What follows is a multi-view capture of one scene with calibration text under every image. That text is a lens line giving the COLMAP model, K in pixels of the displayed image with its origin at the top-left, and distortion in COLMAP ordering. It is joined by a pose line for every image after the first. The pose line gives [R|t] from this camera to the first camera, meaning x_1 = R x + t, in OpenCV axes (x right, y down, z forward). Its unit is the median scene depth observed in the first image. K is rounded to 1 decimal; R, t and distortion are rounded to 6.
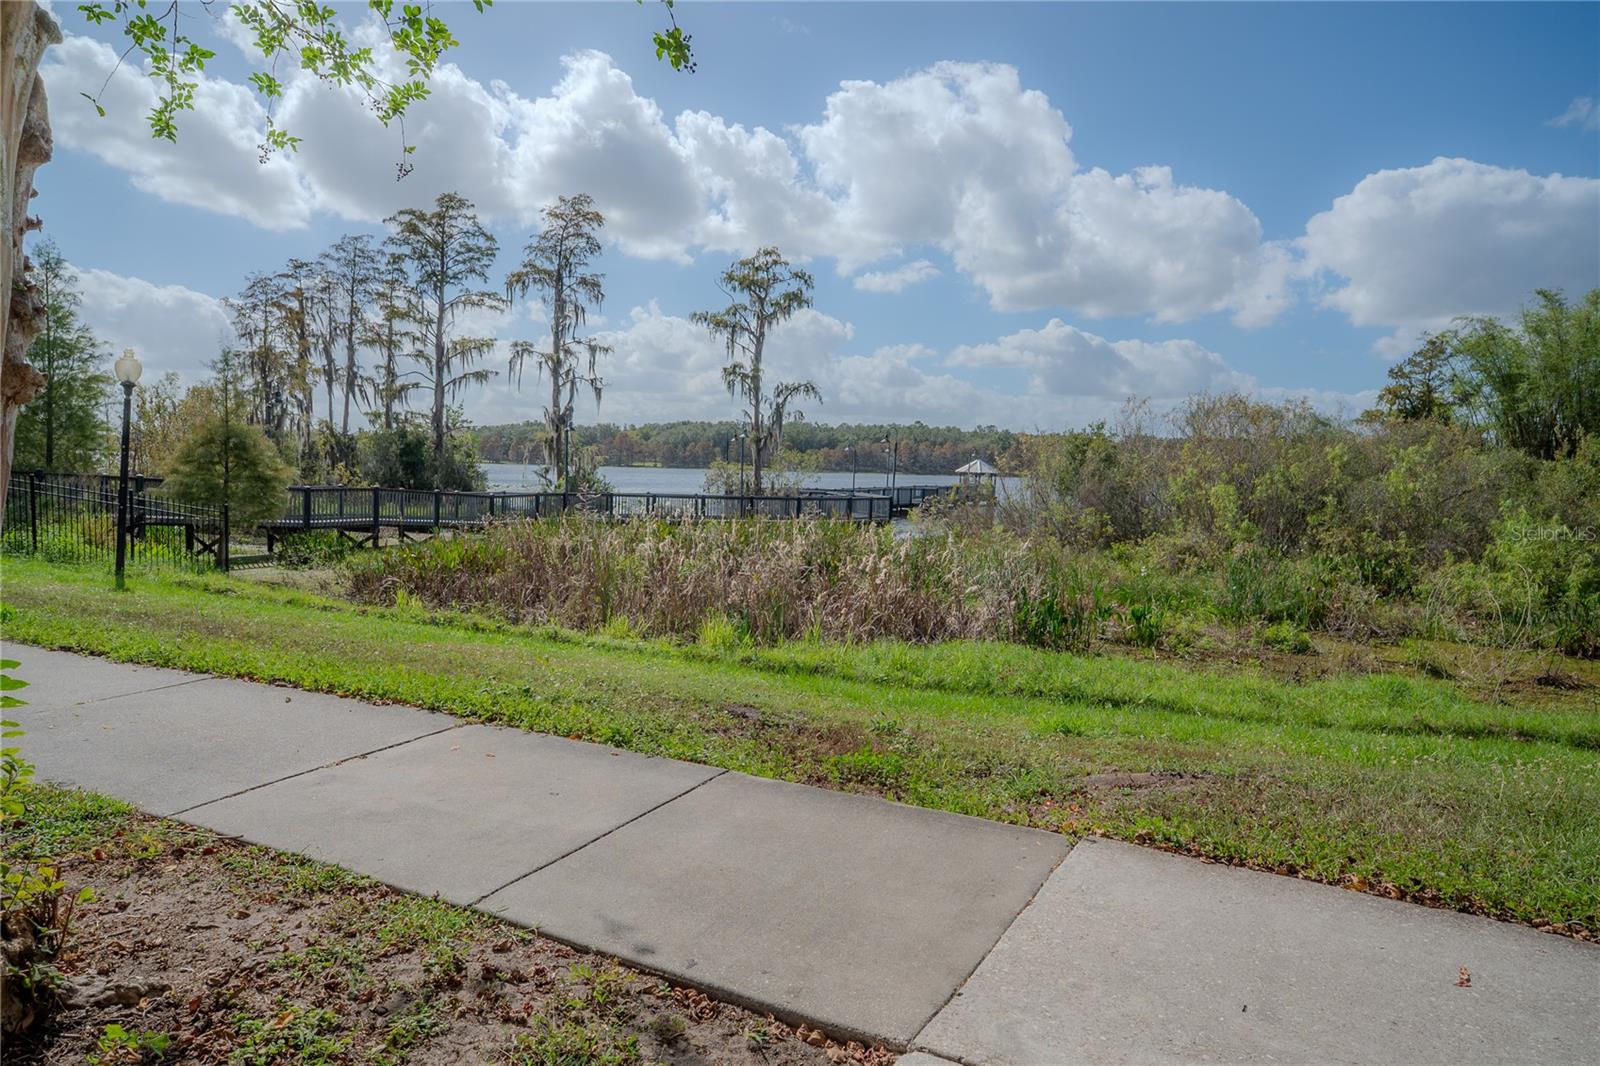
lens RADIAL K [[925.7, 0, 798.7], [0, 925.7, 534.5], [0, 0, 1]] dist [-0.036166, 0.024071]
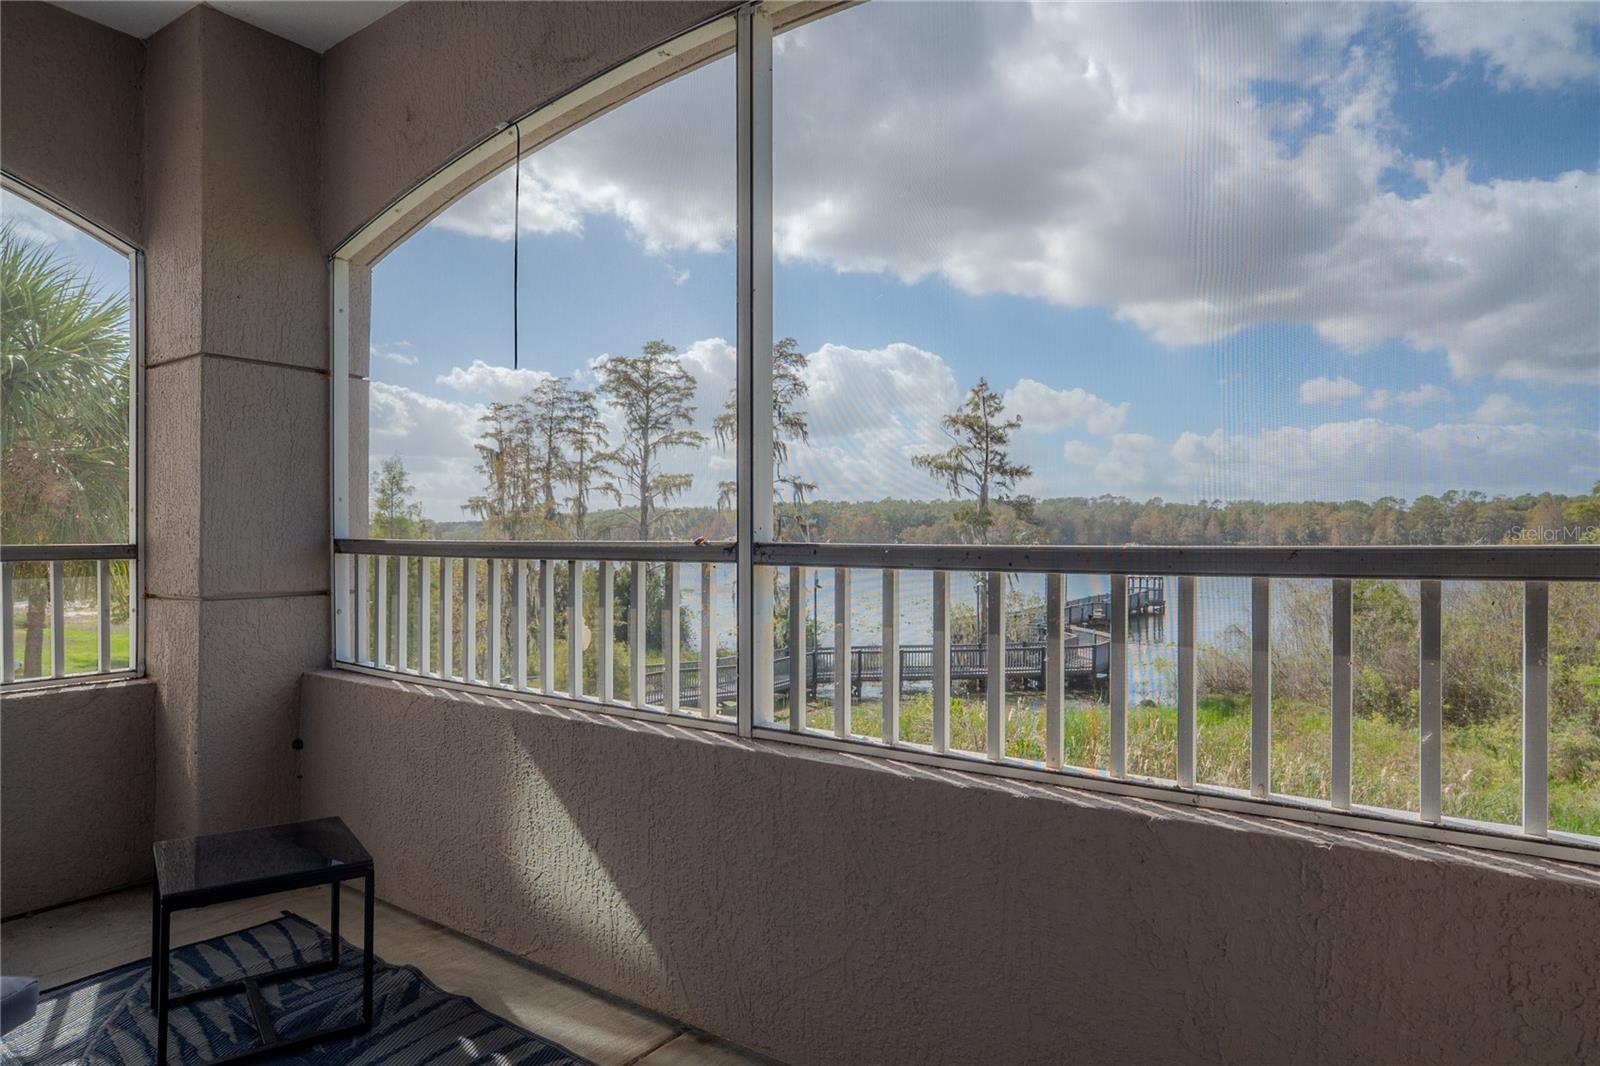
lens RADIAL K [[925.7, 0, 795.5], [0, 925.7, 532.0], [0, 0, 1]] dist [-0.036166, 0.024071]
pose [[0.995444, -0.027460, -0.091308, -0.130460], [0.020076, 0.996526, -0.080822, -0.067902], [0.093211, 0.078621, 0.992537, 0.002162]]
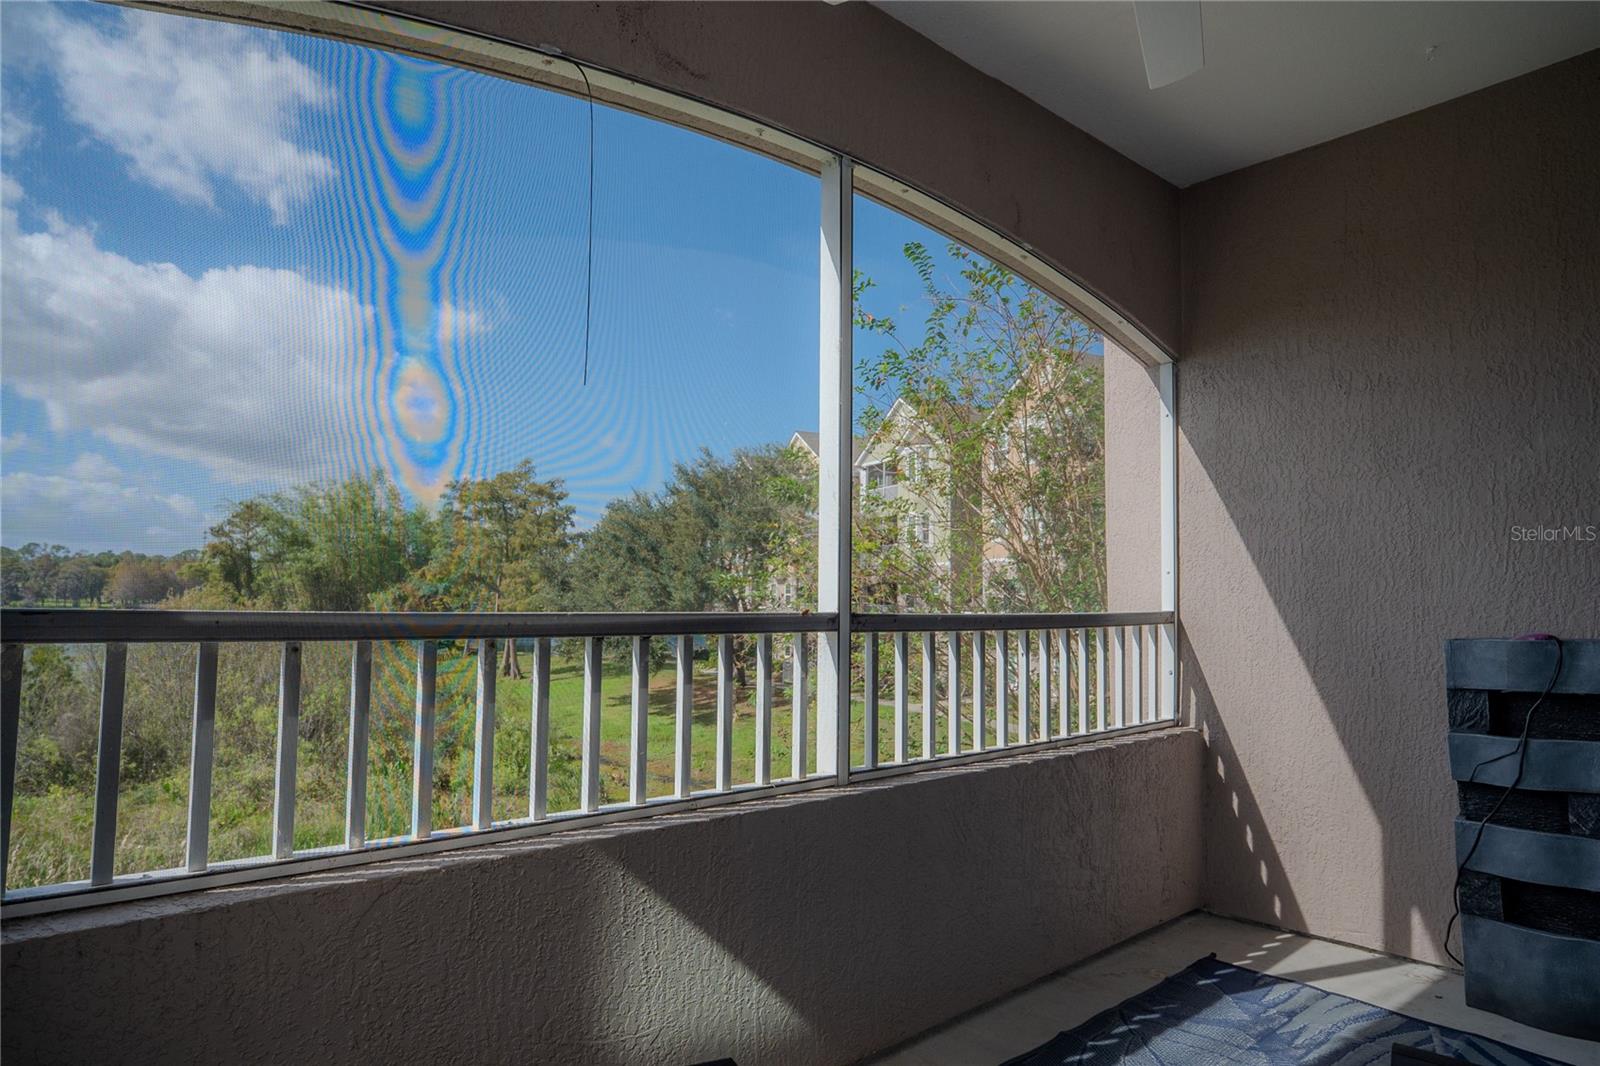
lens RADIAL K [[925.7, 0, 763.5], [0, 925.7, 539.6], [0, 0, 1]] dist [-0.036166, 0.024071]
pose [[0.353828, 0.037760, 0.934548, -1.275102], [0.069913, 0.995322, -0.066685, -0.151511], [-0.932694, 0.088932, 0.349533, 0.616966]]
